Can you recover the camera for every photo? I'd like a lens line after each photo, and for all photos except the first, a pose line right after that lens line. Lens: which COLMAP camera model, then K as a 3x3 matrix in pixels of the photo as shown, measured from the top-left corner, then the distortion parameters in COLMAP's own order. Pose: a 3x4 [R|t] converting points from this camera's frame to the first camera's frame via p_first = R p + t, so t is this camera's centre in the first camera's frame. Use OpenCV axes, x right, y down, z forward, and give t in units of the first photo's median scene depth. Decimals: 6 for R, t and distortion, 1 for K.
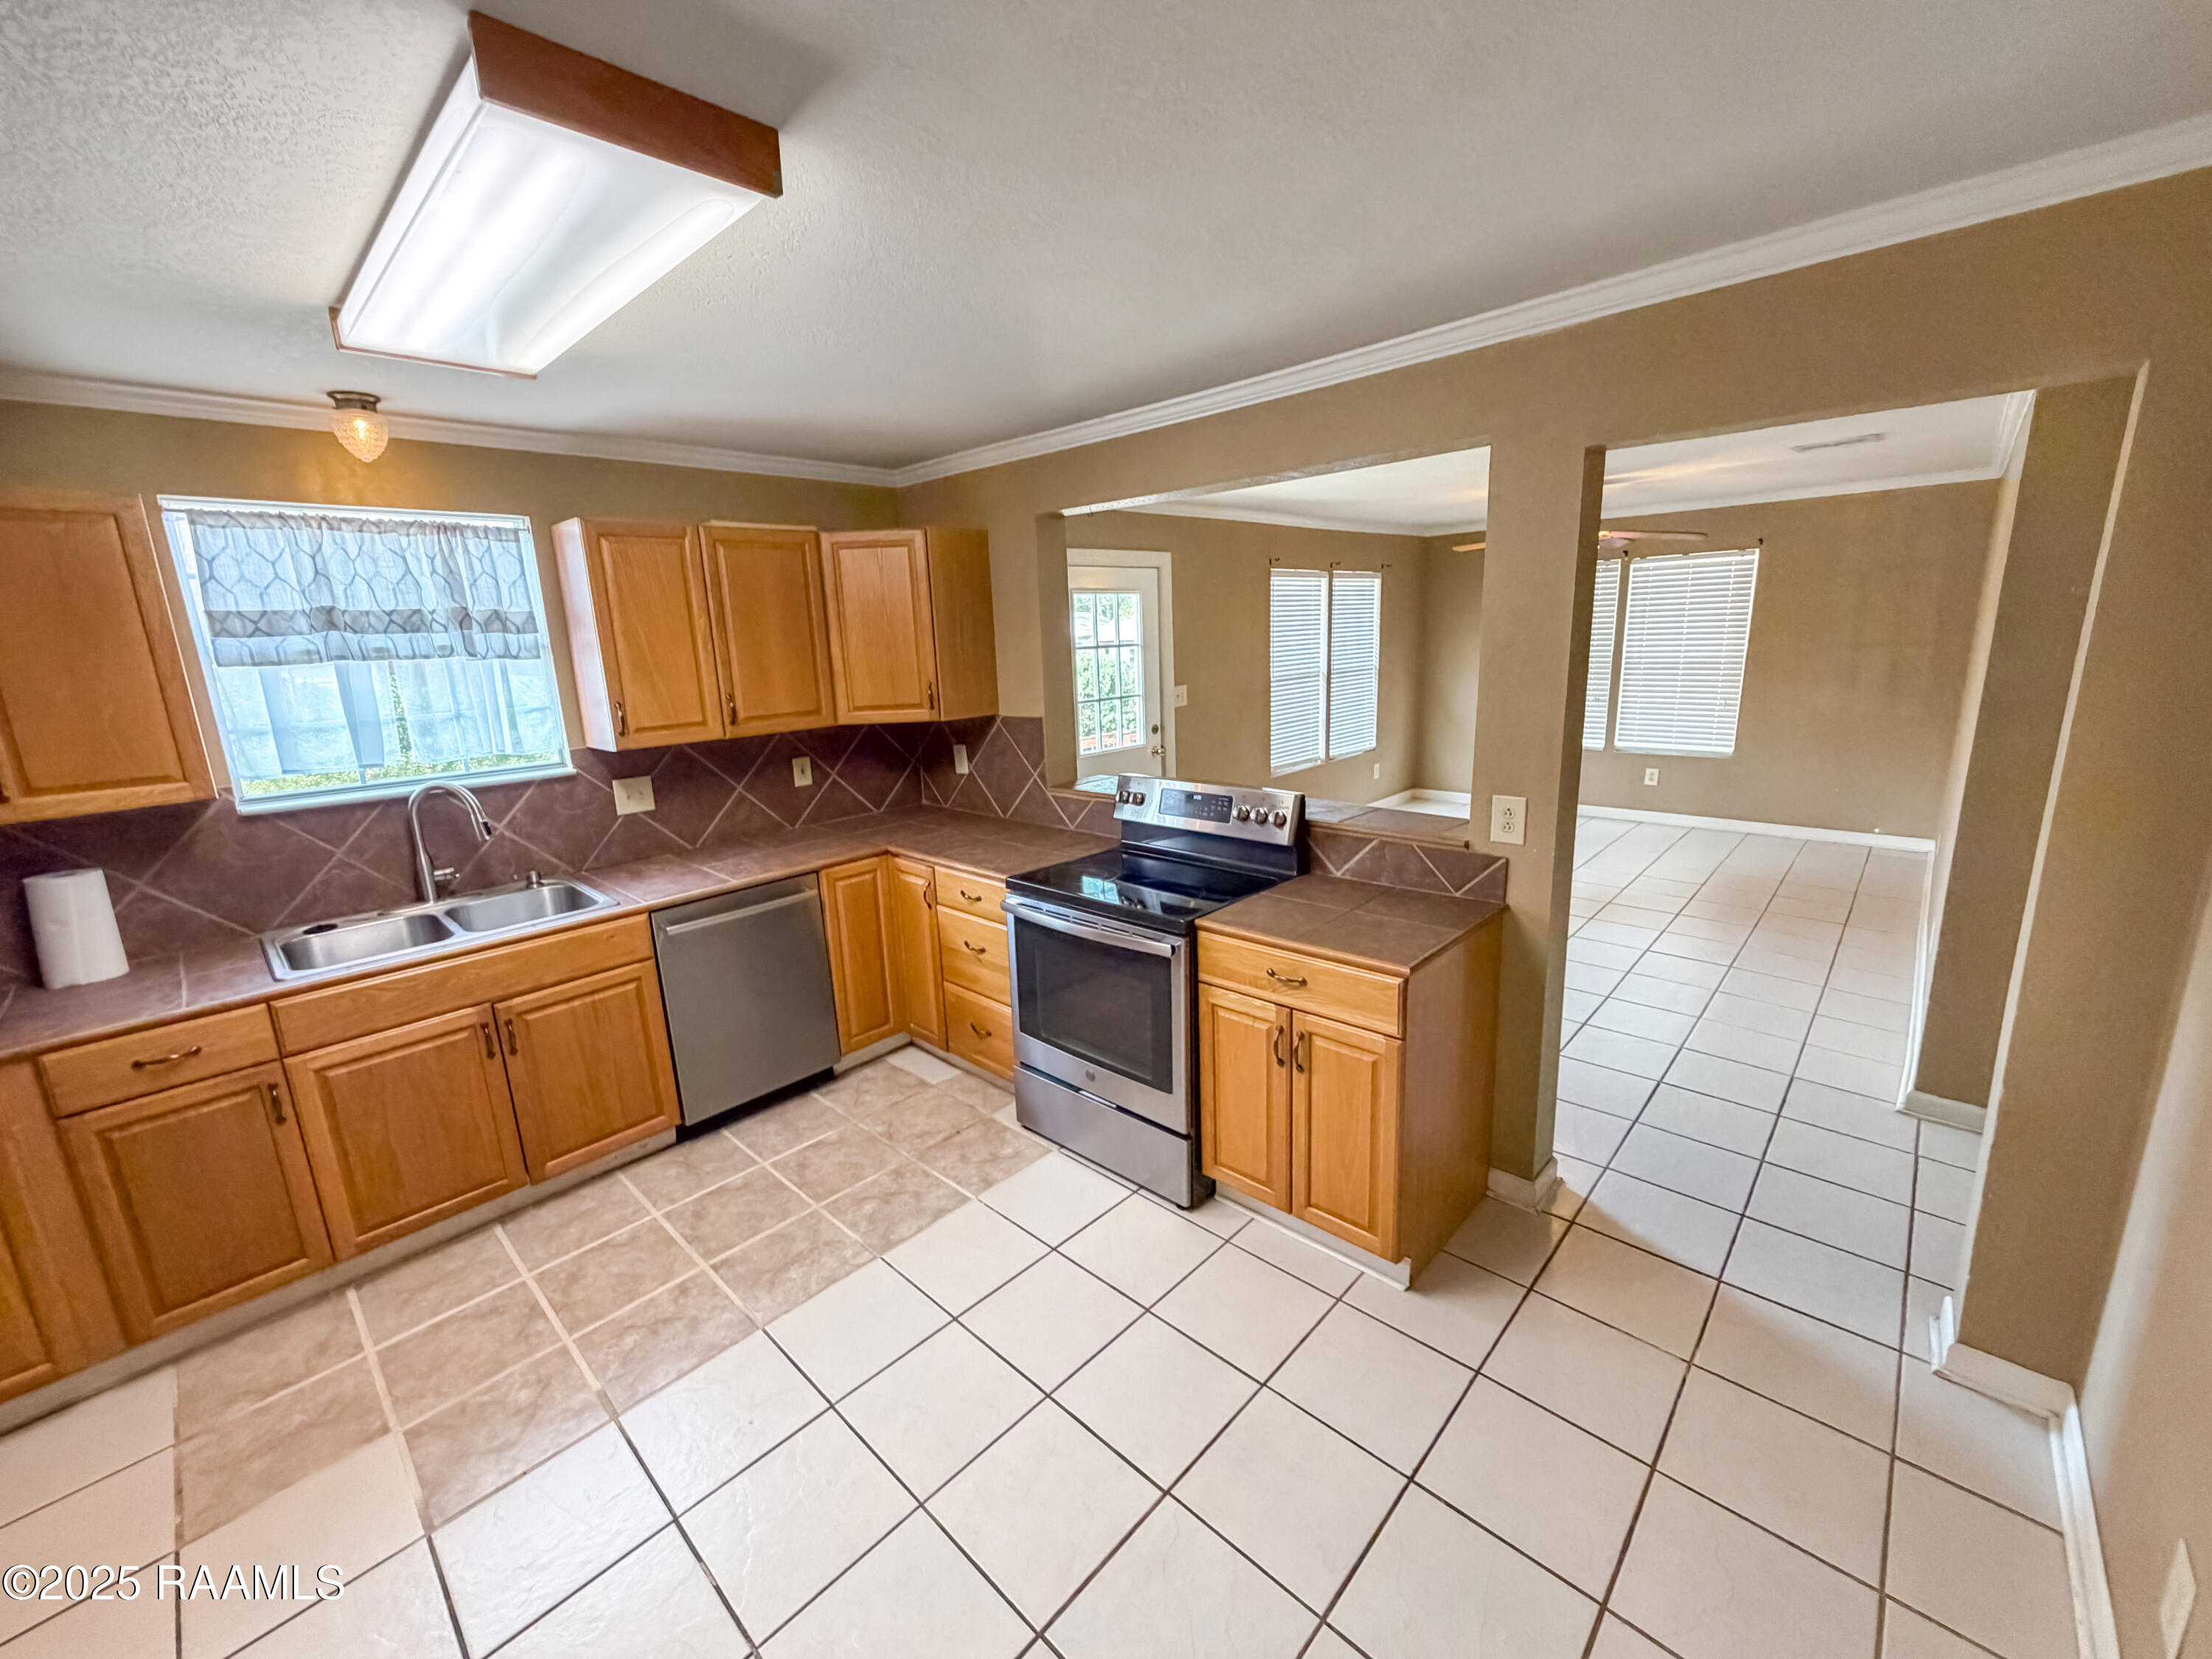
lens RADIAL K [[885.8, 0, 1098.5], [0, 885.8, 825.5], [0, 0, 1]] dist [0.000375, 0.000383]
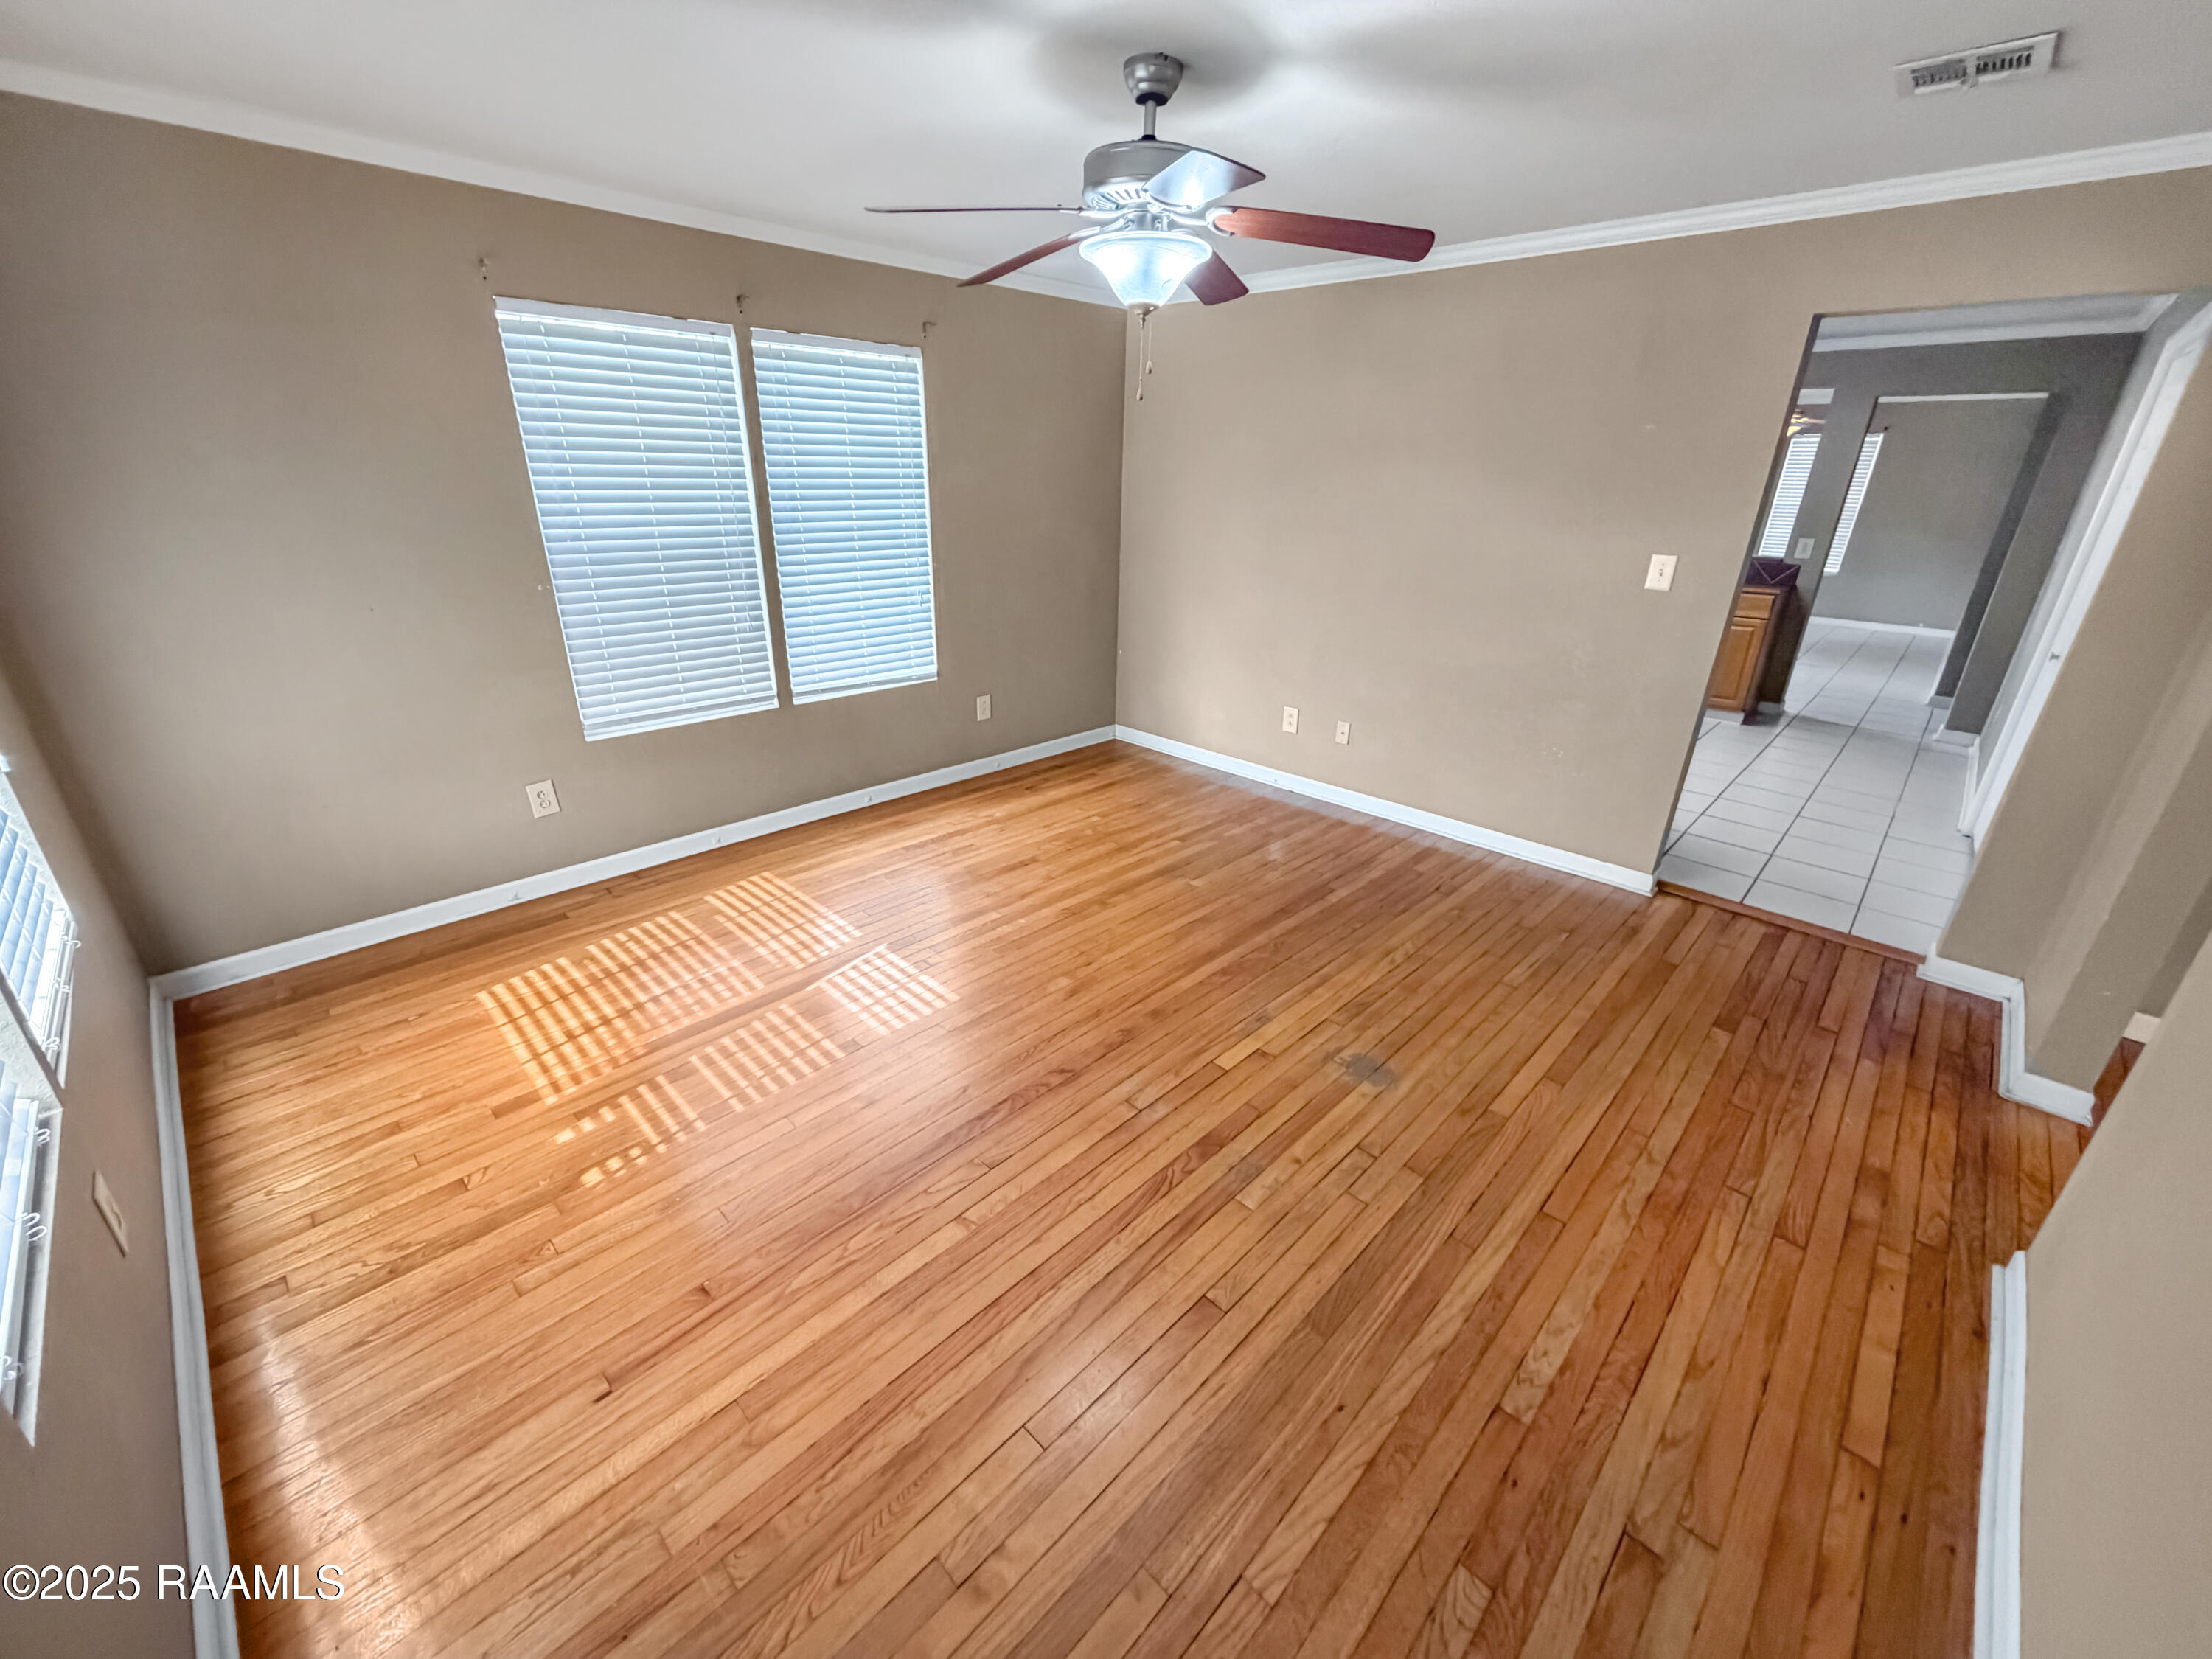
lens RADIAL K [[876.6, 0, 1097.6], [0, 876.6, 828.9], [0, 0, 1]] dist [-0.001982, -0.000060]
pose [[0.998218, 0.058740, 0.010486, -1.219625], [-0.059668, 0.983650, 0.169916, 0.378700], [-0.000334, -0.170239, 0.985403, -1.269485]]
